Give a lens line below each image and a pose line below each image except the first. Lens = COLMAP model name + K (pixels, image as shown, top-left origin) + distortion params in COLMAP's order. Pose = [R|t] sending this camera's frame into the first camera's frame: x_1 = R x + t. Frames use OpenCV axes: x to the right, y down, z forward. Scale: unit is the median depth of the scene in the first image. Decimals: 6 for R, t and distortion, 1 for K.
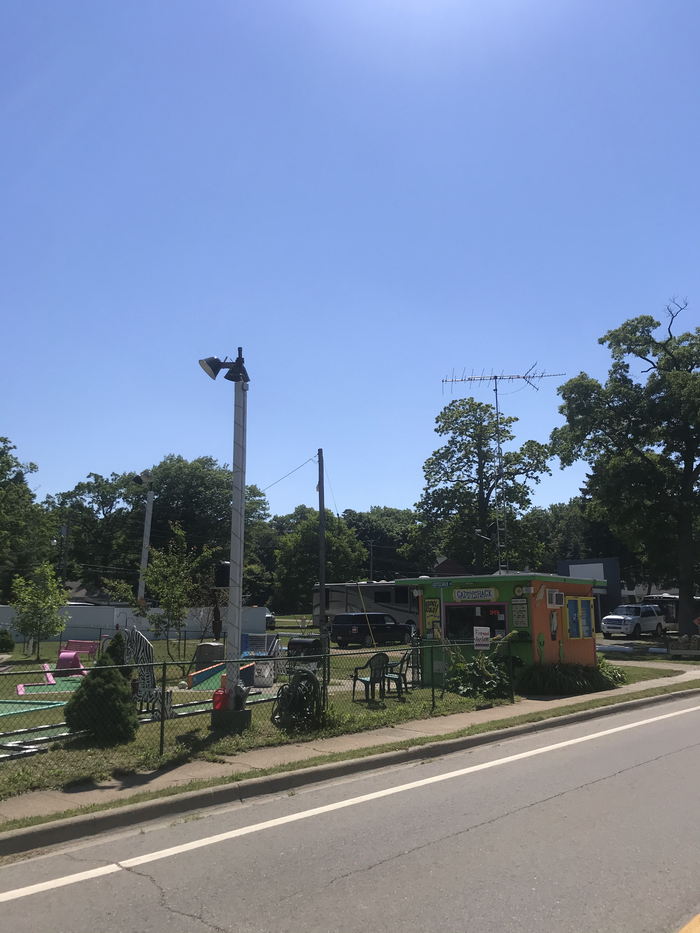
lens RADIAL K [[788.3, 0, 383.9], [0, 788.3, 466.8], [0, 0, 1]] dist [0.024775, -0.011367]
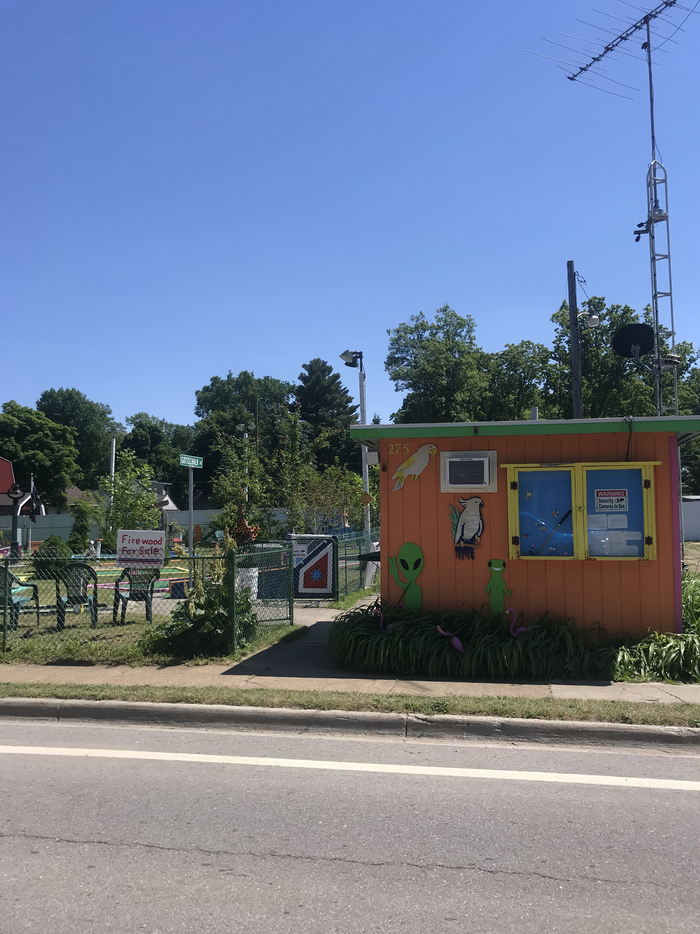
lens RADIAL K [[789.2, 0, 384.0], [0, 789.2, 467.3], [0, 0, 1]] dist [0.024775, -0.011367]
pose [[0.482893, -0.045755, -0.874483, 0.336741], [0.170417, 0.984451, 0.042597, 0.076000], [0.858937, -0.169596, 0.483182, 0.408469]]
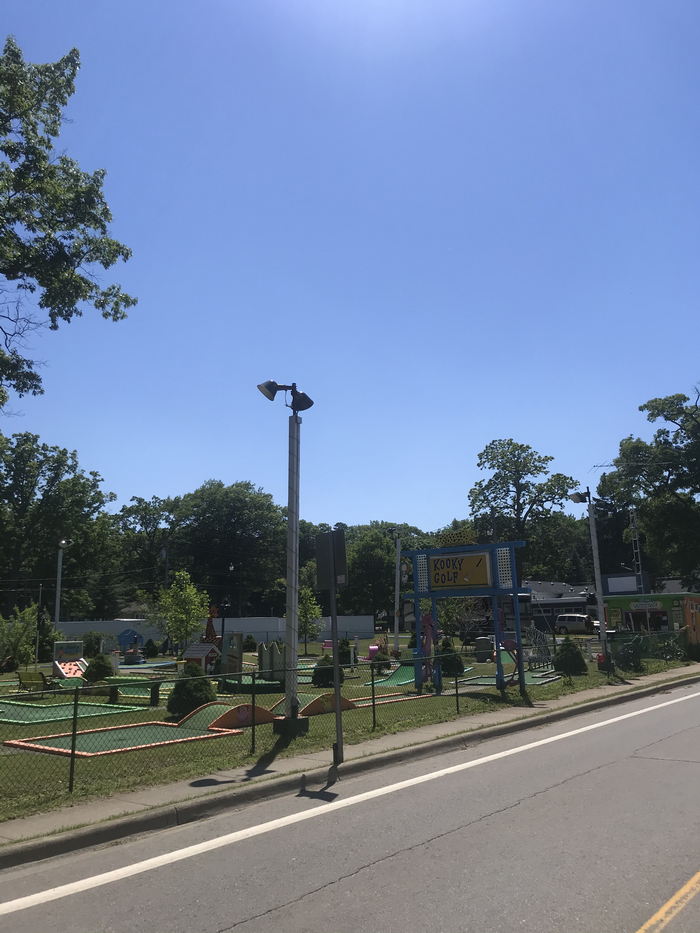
lens RADIAL K [[788.3, 0, 383.9], [0, 788.3, 466.8], [0, 0, 1]] dist [0.024775, -0.011367]
pose [[0.997900, -0.007996, 0.064280, -0.158713], [0.008528, 0.999932, -0.008010, -0.036528], [-0.064211, 0.008542, 0.997900, -0.190831]]
